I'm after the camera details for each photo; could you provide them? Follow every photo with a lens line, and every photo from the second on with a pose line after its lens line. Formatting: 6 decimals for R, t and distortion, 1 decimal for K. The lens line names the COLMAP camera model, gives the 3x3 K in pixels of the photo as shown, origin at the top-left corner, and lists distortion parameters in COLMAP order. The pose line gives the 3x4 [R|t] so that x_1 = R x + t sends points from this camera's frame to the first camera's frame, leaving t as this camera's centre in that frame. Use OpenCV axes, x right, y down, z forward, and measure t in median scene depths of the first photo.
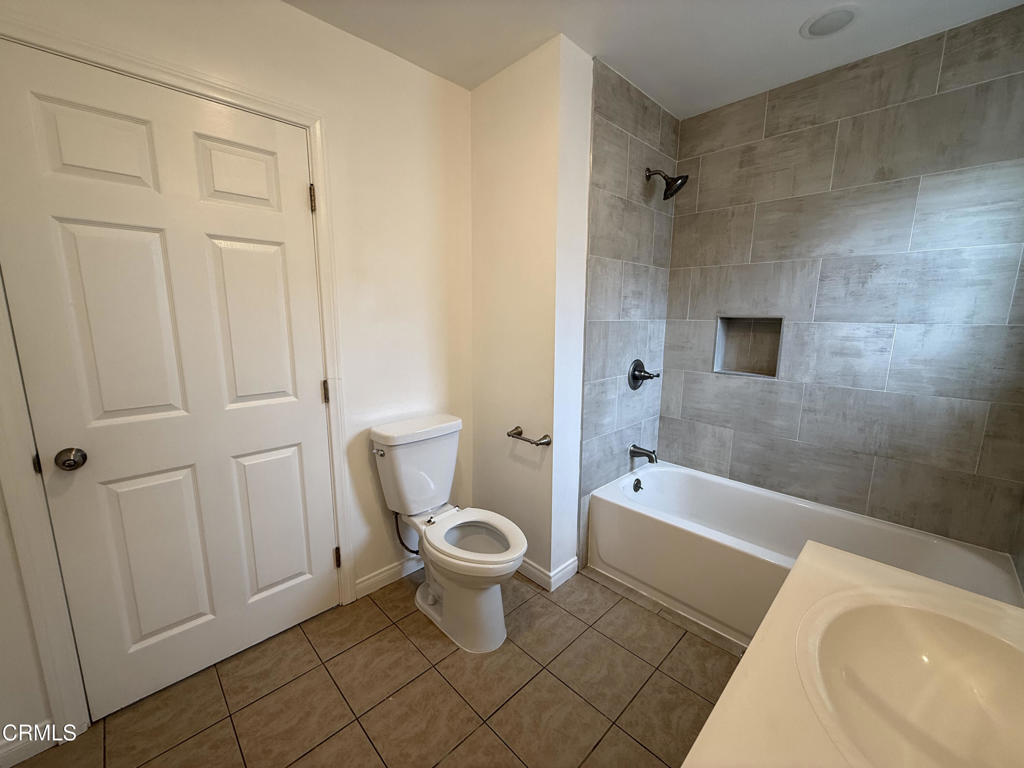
lens RADIAL K [[407.2, 0, 507.2], [0, 407.2, 384.4], [0, 0, 1]] dist [0.000332, 0.000234]
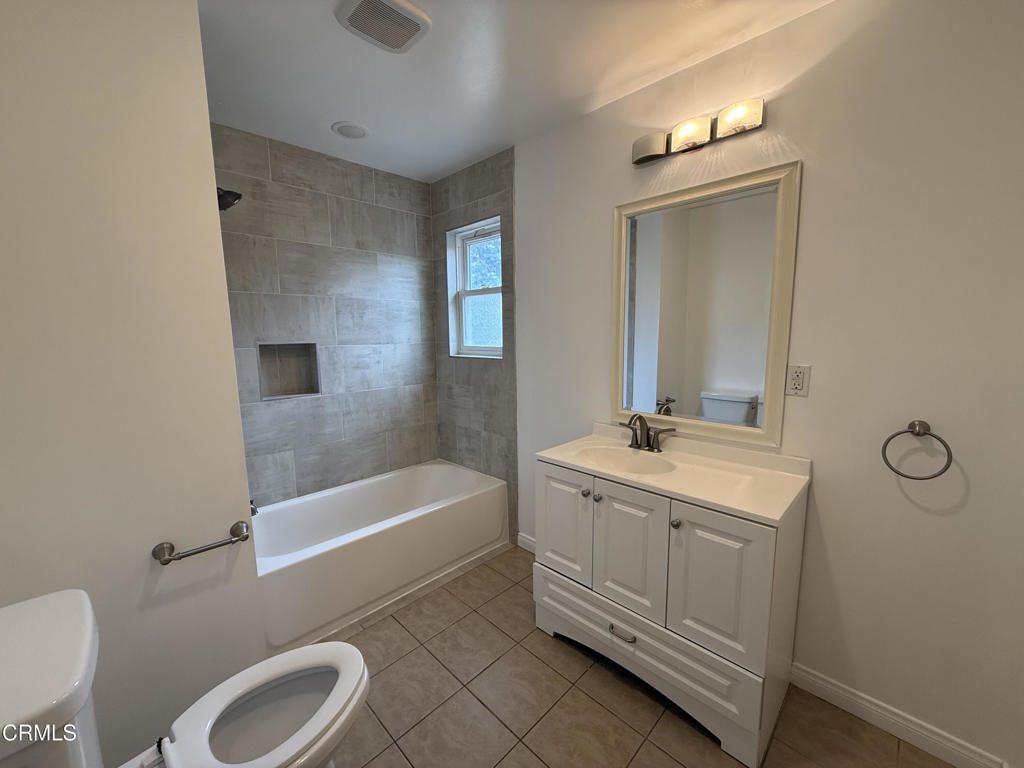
lens RADIAL K [[407.2, 0, 507.6], [0, 407.2, 385.4], [0, 0, 1]] dist [0.000332, 0.000234]
pose [[-0.011082, -0.136631, 0.990560, -0.559472], [0.183249, 0.973567, 0.136337, -0.111487], [-0.983004, 0.183030, 0.014248, 0.494448]]
